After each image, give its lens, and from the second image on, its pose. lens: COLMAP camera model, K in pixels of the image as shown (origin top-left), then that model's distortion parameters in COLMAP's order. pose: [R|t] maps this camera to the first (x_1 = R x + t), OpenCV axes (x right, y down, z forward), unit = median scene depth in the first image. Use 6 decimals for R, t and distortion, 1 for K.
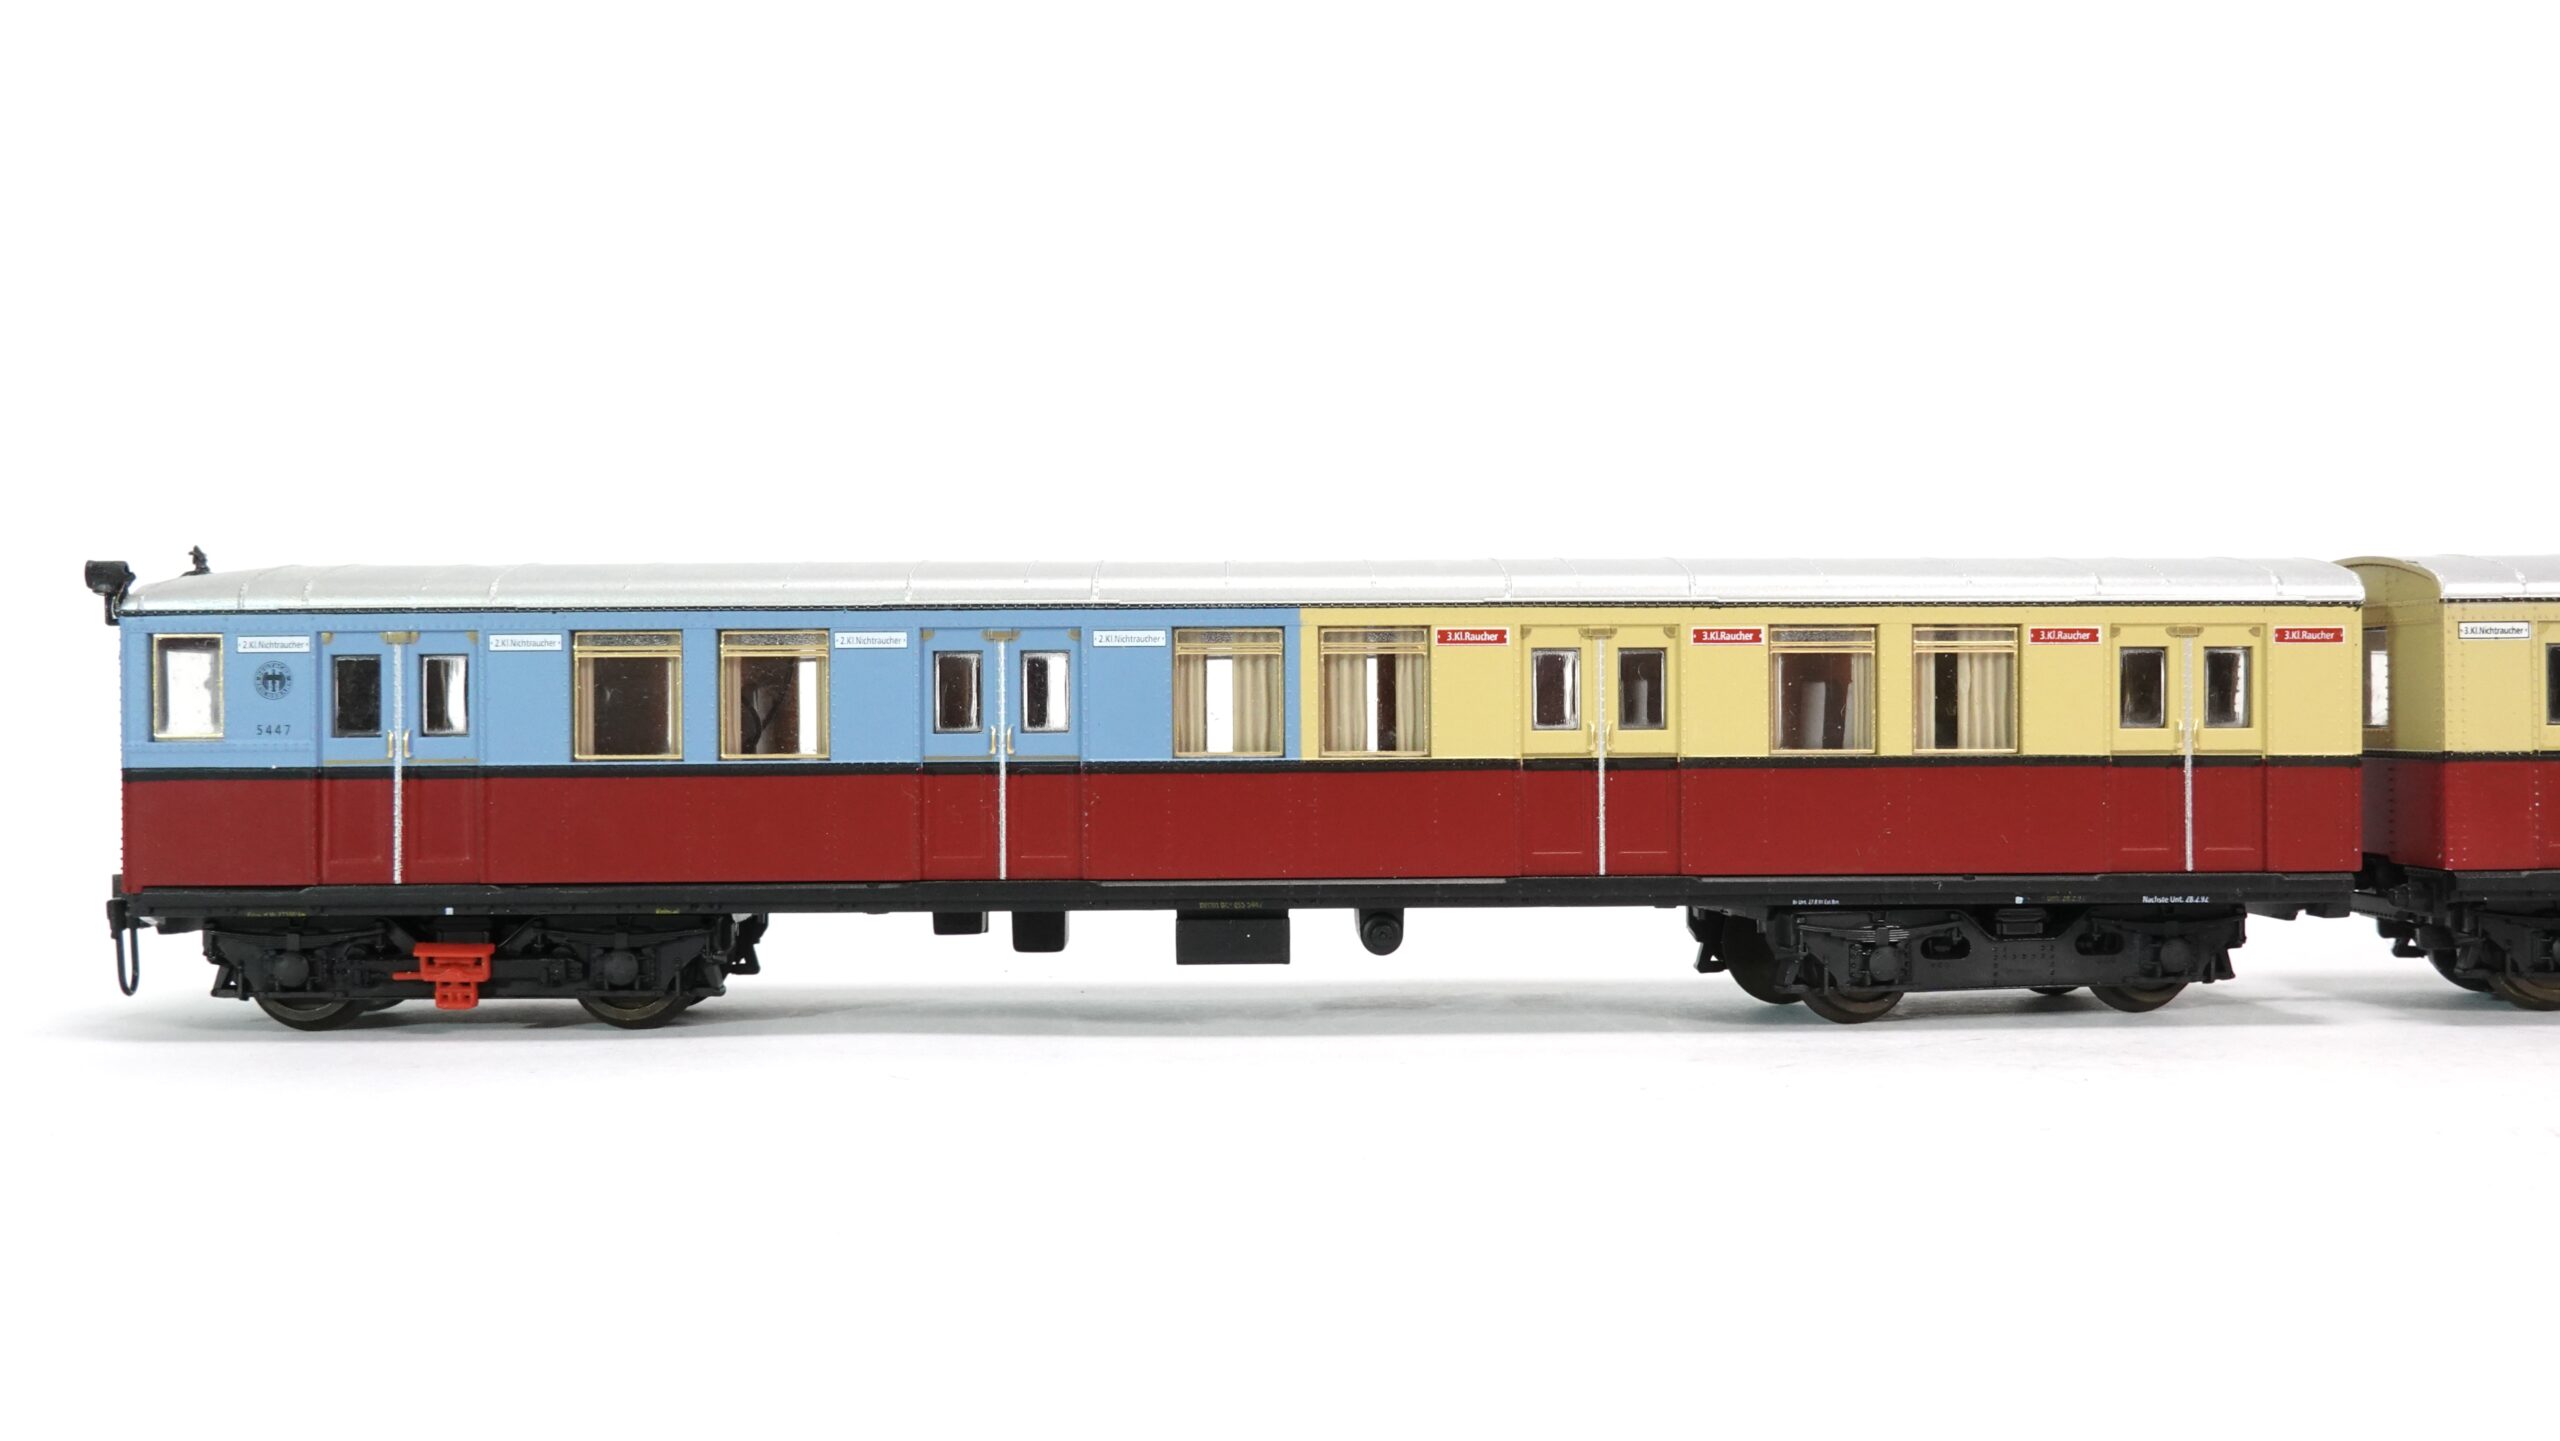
lens RADIAL K [[2747.3, 0, 1277.4], [0, 2747.3, 725.6], [0, 0, 1]] dist [-0.009399, 0.000000]
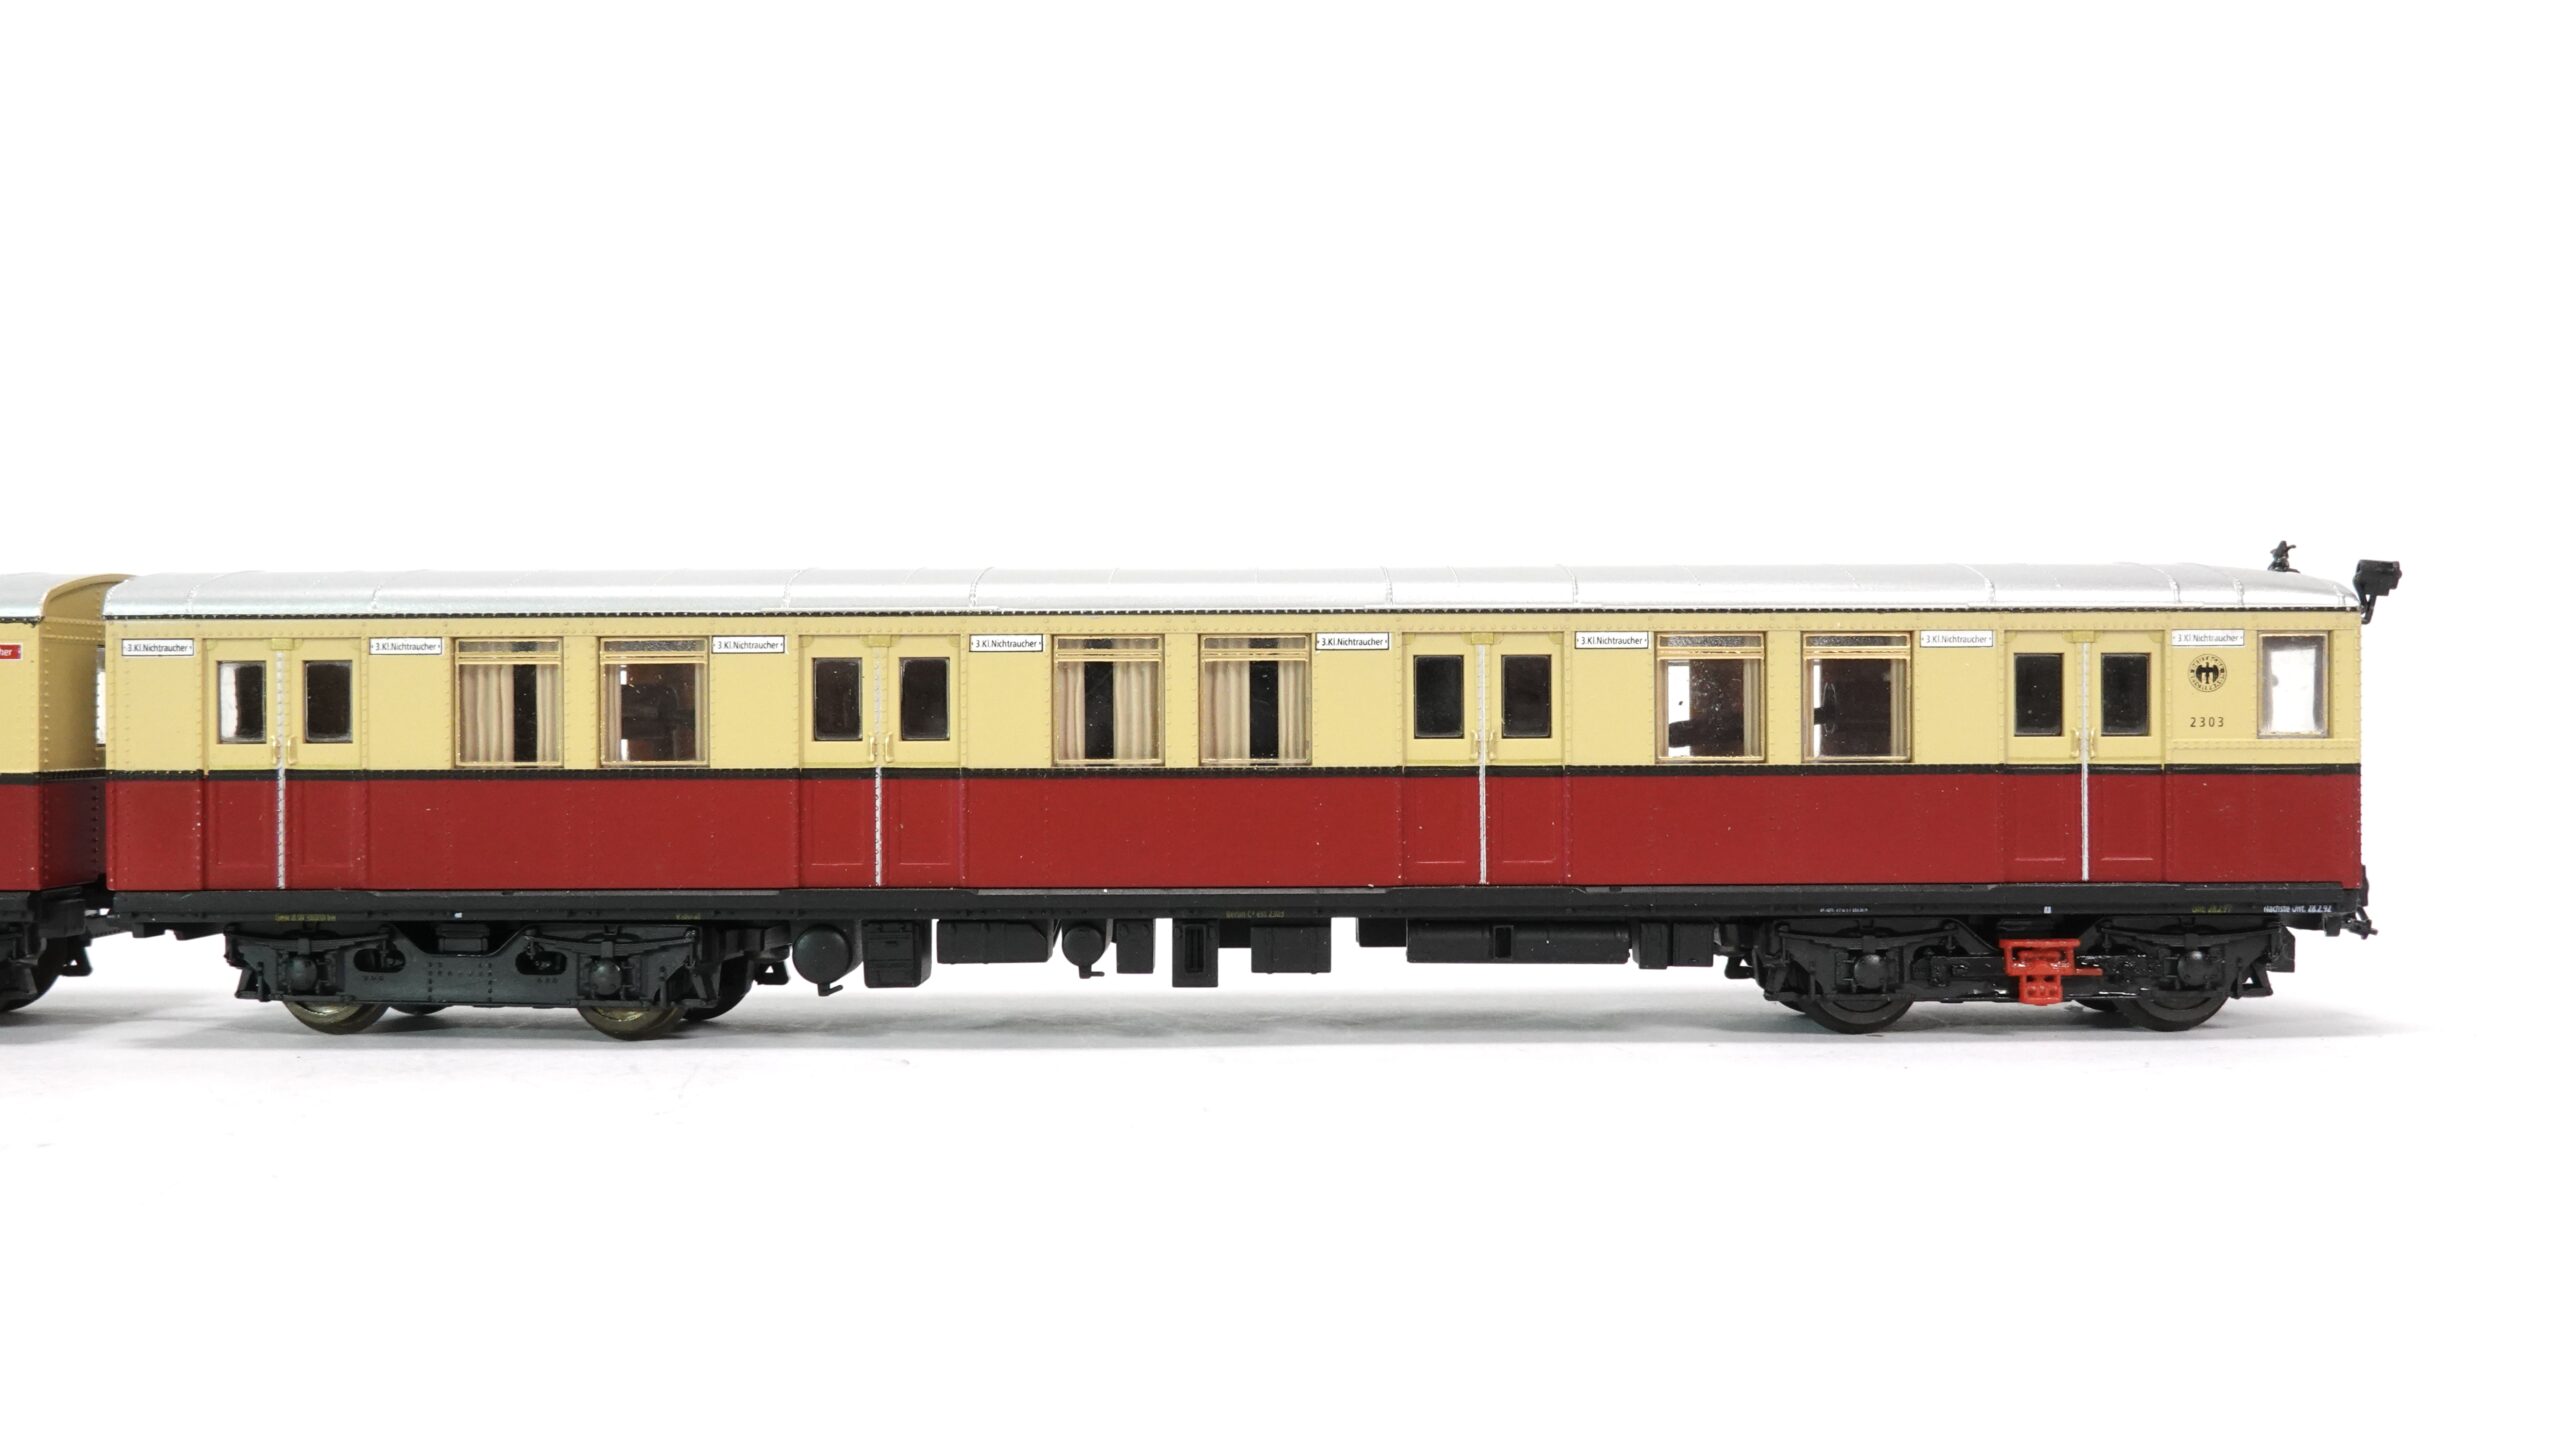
lens RADIAL K [[2747.3, 0, 1274.1], [0, 2747.3, 709.1], [0, 0, 1]] dist [-0.009399, 0.000000]
pose [[0.999569, 0.001463, -0.029315, 0.852266], [-0.001708, 0.999964, -0.008345, -0.004775], [0.029302, 0.008392, 0.999535, 0.022614]]
